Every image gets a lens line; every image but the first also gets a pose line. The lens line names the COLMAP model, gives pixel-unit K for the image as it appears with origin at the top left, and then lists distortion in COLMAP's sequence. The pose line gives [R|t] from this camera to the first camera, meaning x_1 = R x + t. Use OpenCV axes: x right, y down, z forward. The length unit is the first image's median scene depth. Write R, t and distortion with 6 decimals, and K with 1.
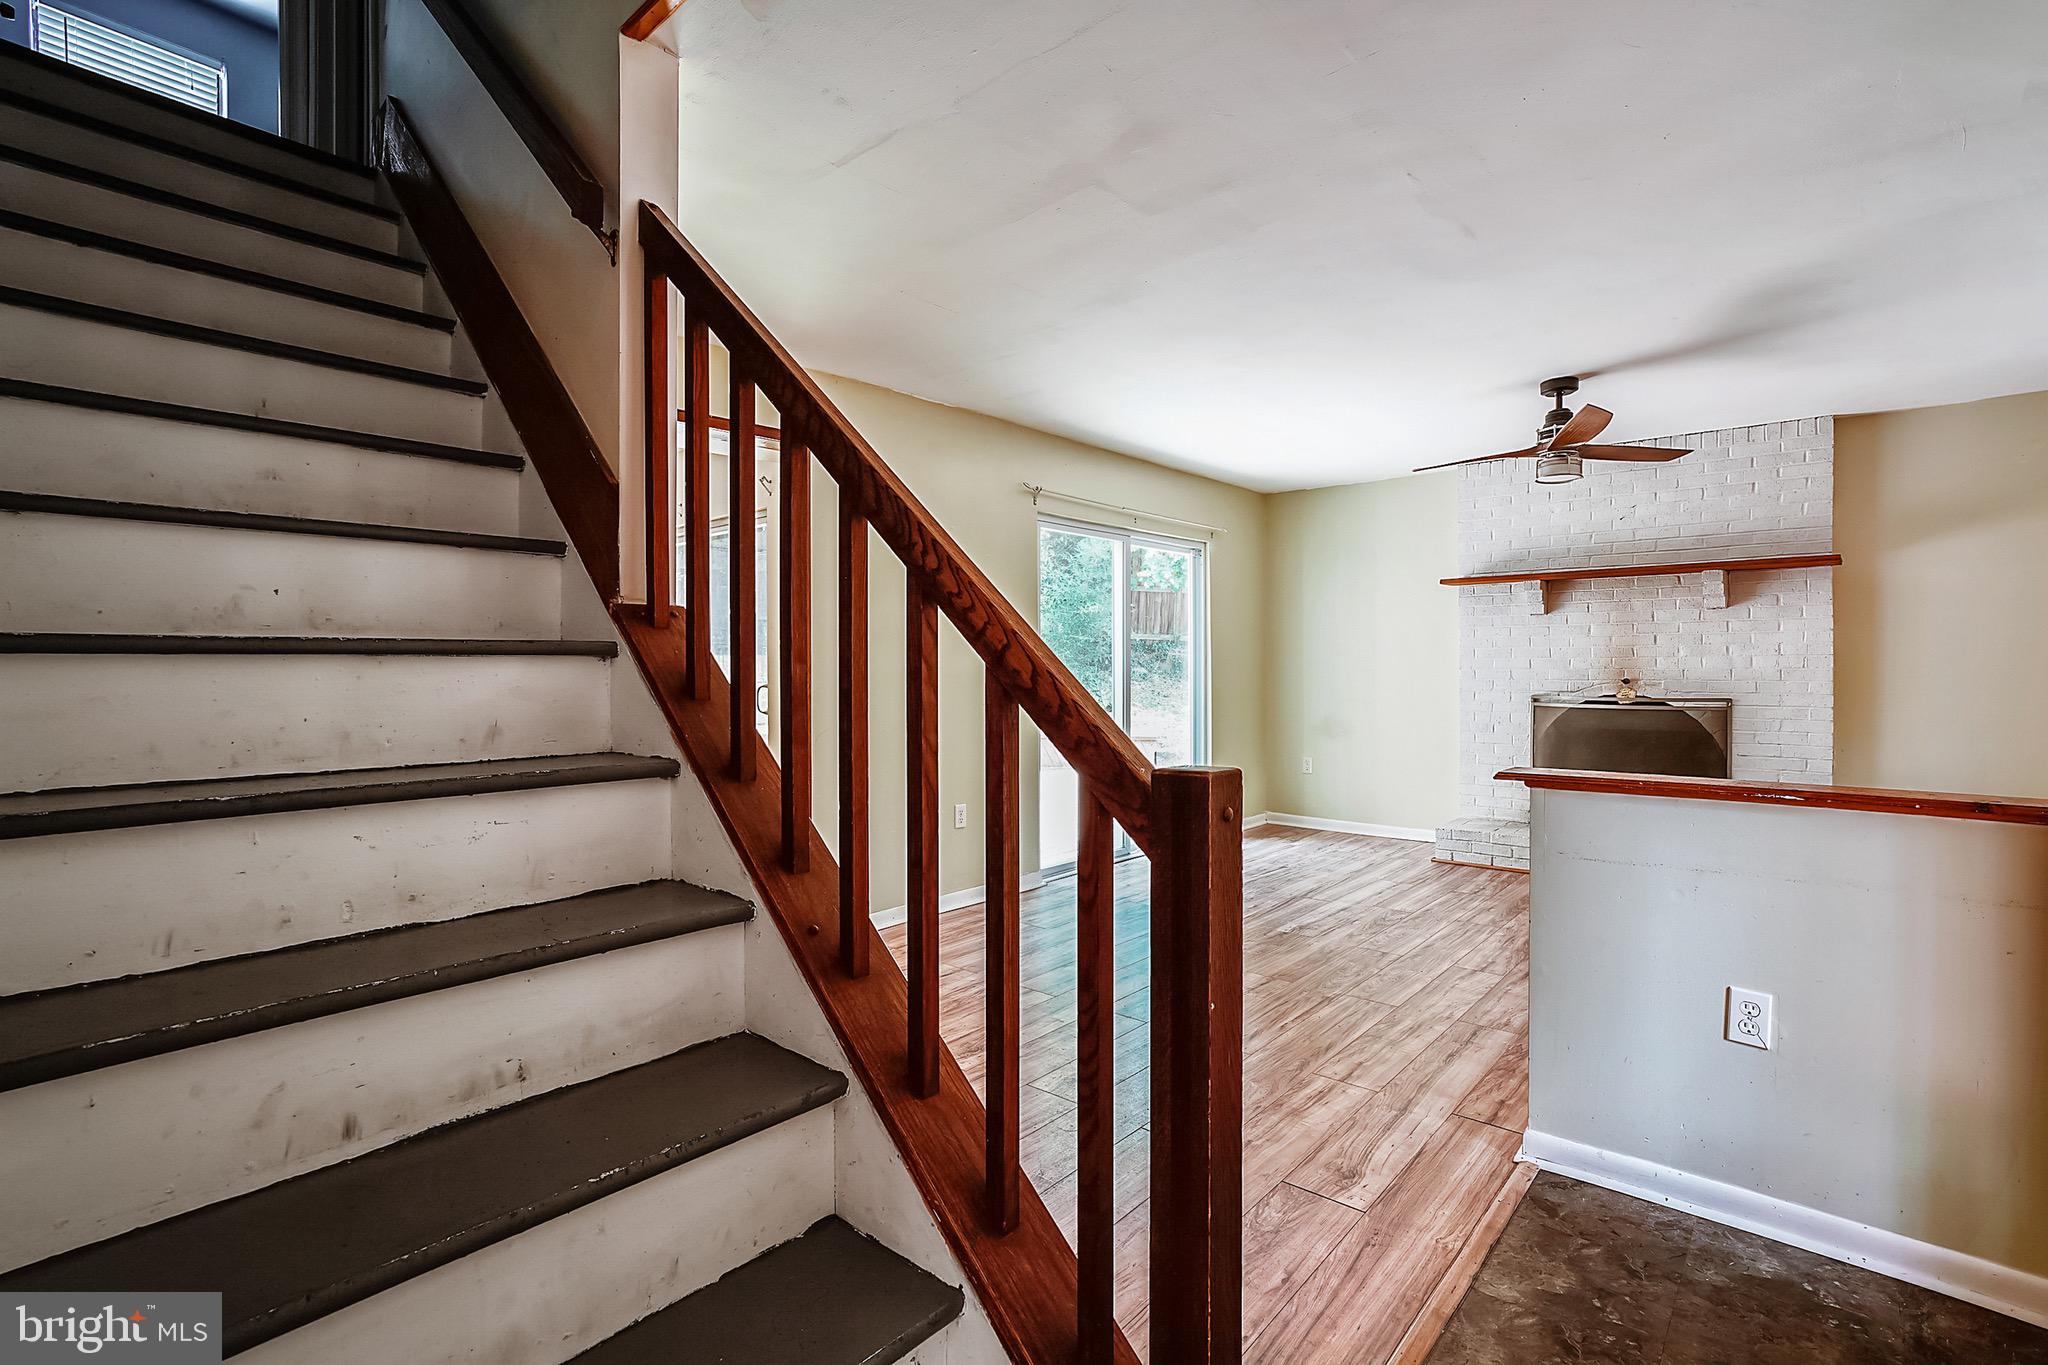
lens RADIAL K [[948.7, 0, 1024.0], [0, 948.7, 682.5], [0, 0, 1]] dist [-0.039038, 0.024976]
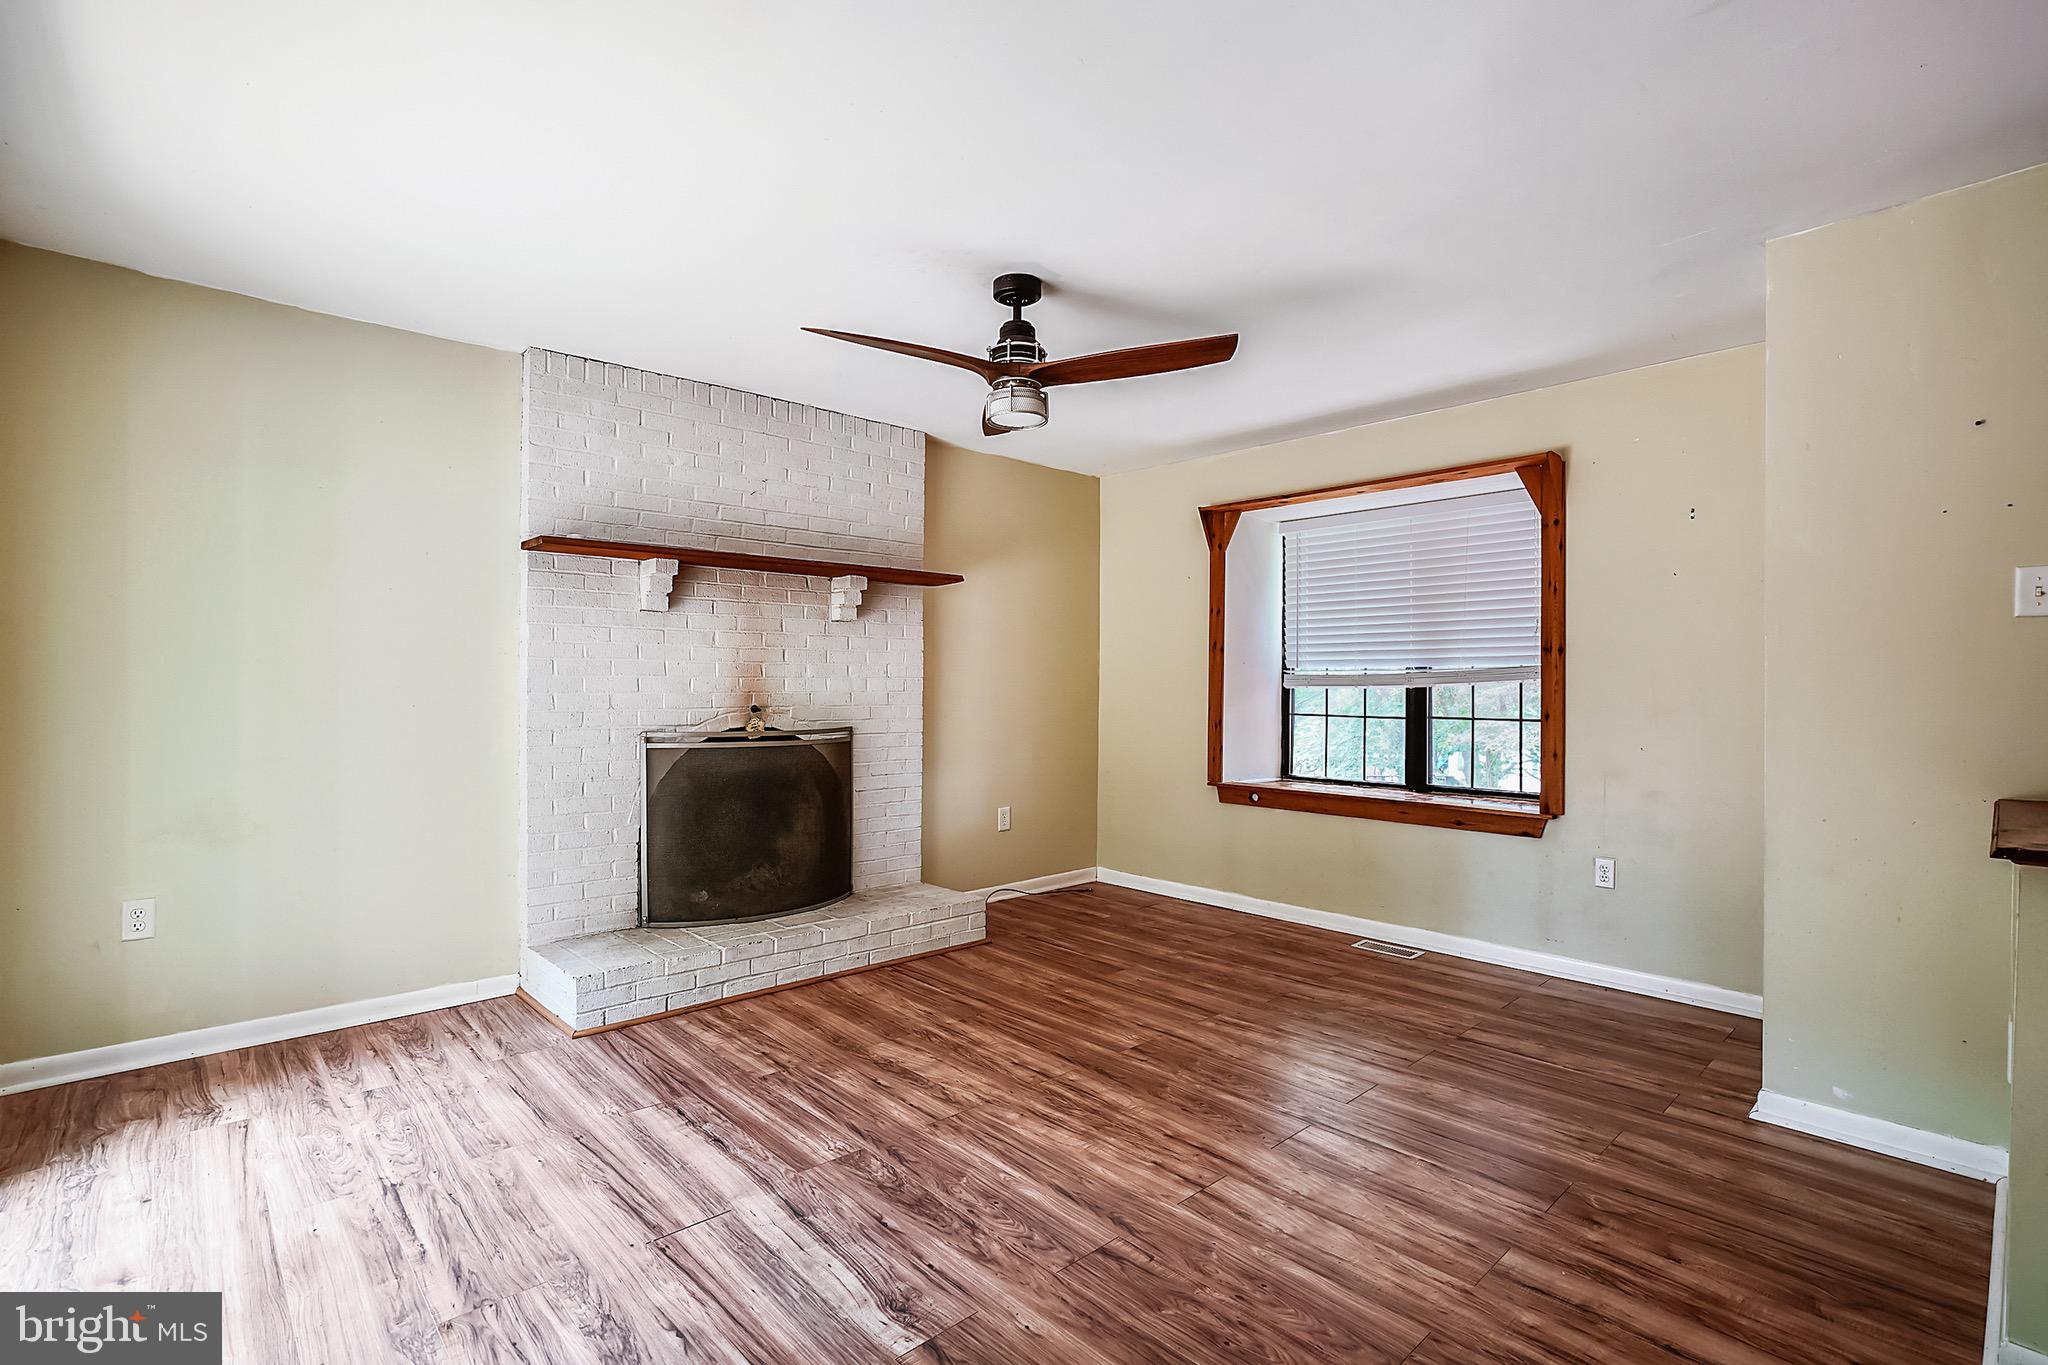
lens RADIAL K [[948.7, 0, 1024.0], [0, 948.7, 682.5], [0, 0, 1]] dist [-0.039038, 0.024976]
pose [[0.104302, 0.007915, 0.994514, -0.103100], [0.010698, 0.999902, -0.009080, -0.014475], [-0.994488, 0.011586, 0.104207, 0.763451]]
